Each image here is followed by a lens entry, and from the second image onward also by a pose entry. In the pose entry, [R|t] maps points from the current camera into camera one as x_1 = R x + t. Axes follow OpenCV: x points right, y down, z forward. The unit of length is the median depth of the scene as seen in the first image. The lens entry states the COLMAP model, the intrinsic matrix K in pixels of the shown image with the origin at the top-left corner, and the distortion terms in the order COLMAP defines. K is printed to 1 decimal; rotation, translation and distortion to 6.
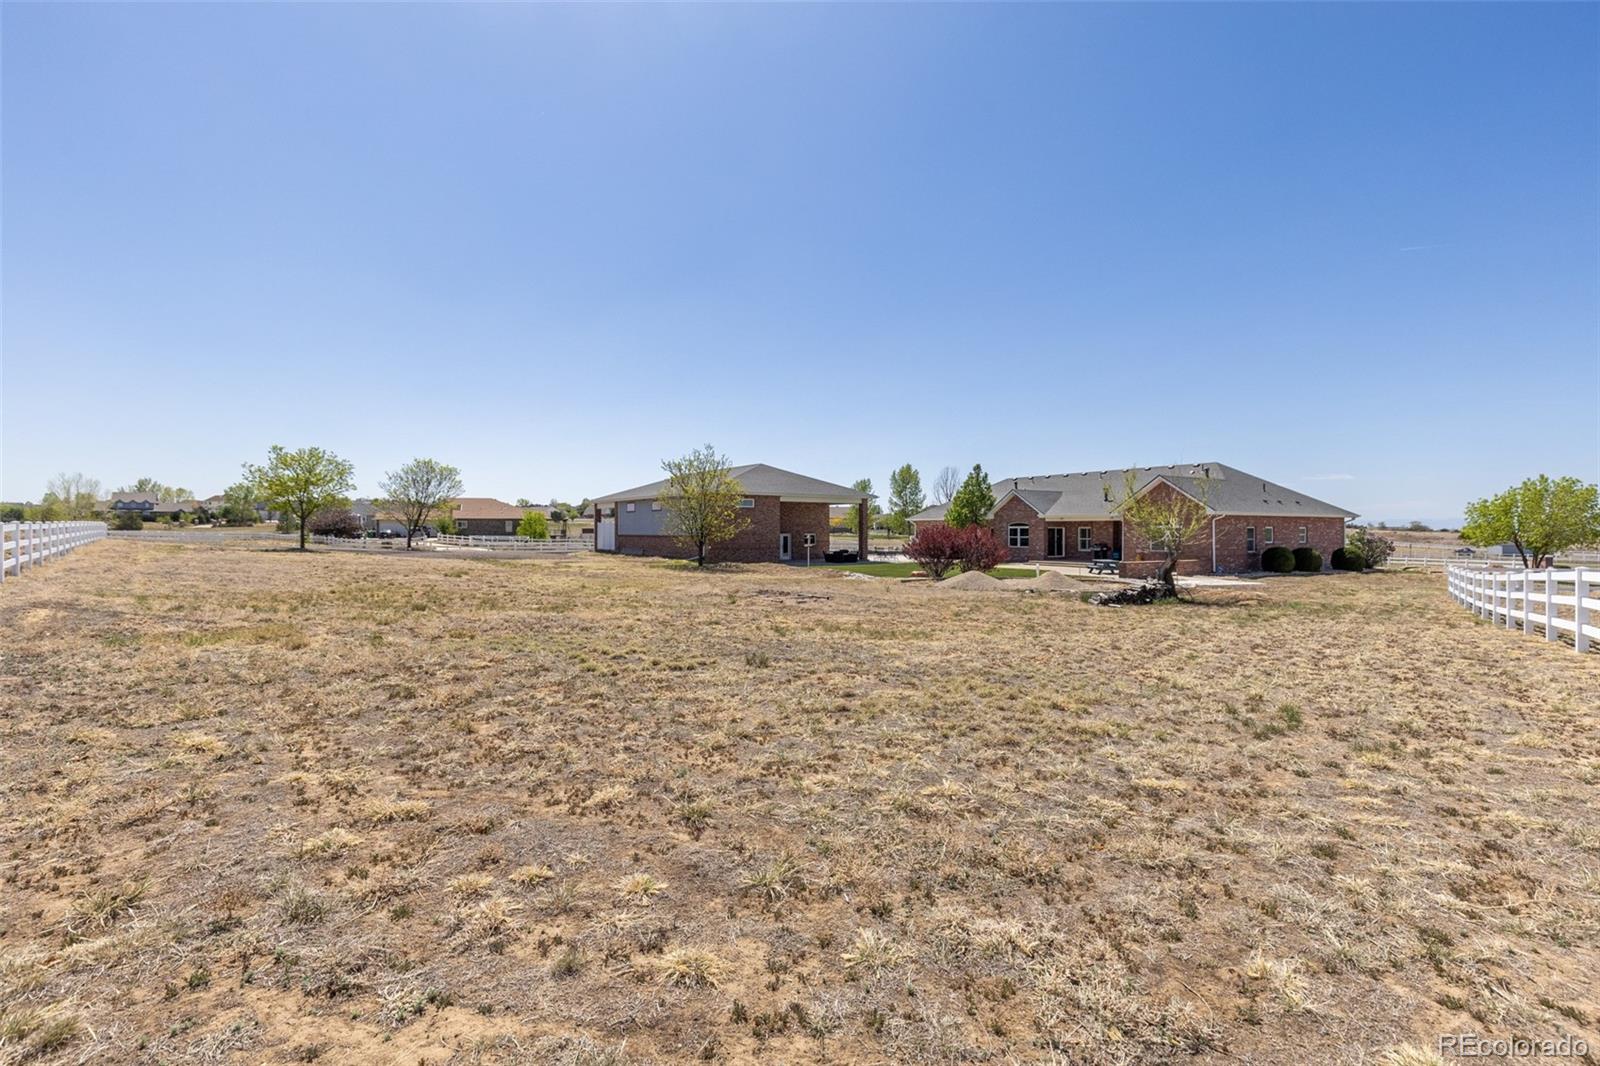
lens RADIAL K [[733.4, 0, 799.6], [0, 733.4, 534.9], [0, 0, 1]] dist [0.000578, 0.000052]
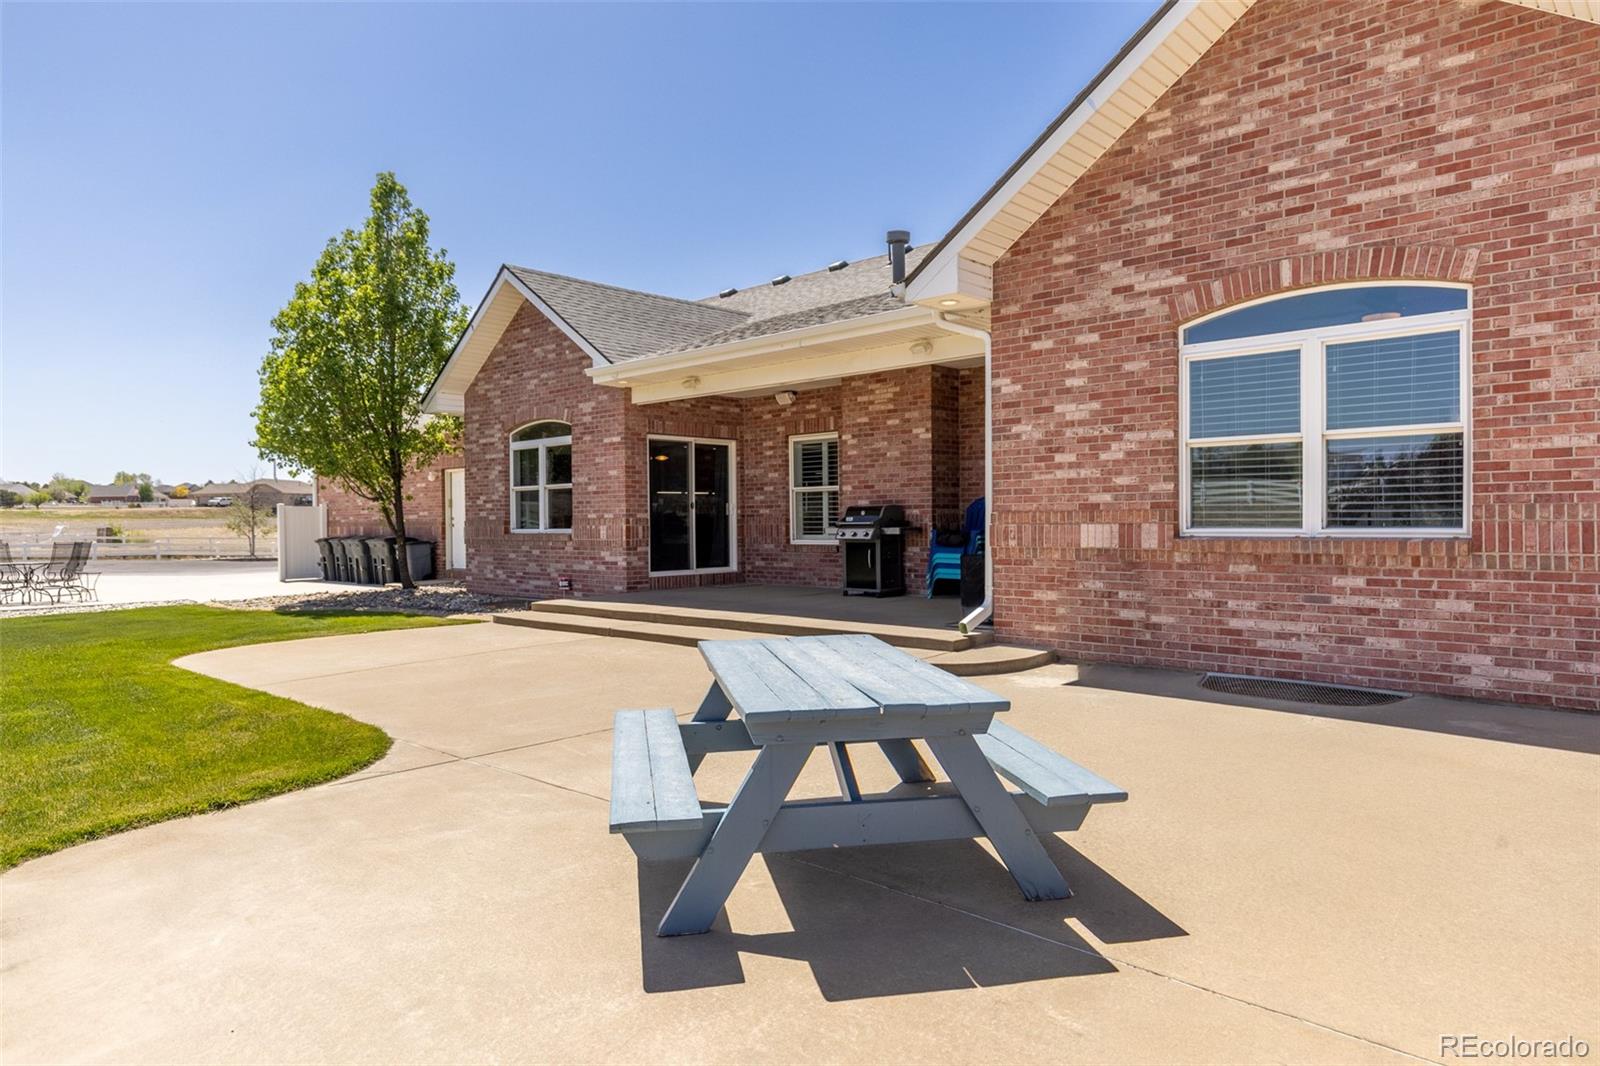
lens RADIAL K [[1004.0, 0, 800.0], [0, 1004.0, 533.0], [0, 0, 1]] dist [-0.000603, -0.000052]
pose [[0.964107, -0.011888, 0.265249, 0.302978], [0.010330, 0.999920, 0.007267, 0.015984], [-0.265314, -0.004266, 0.964153, 0.706882]]
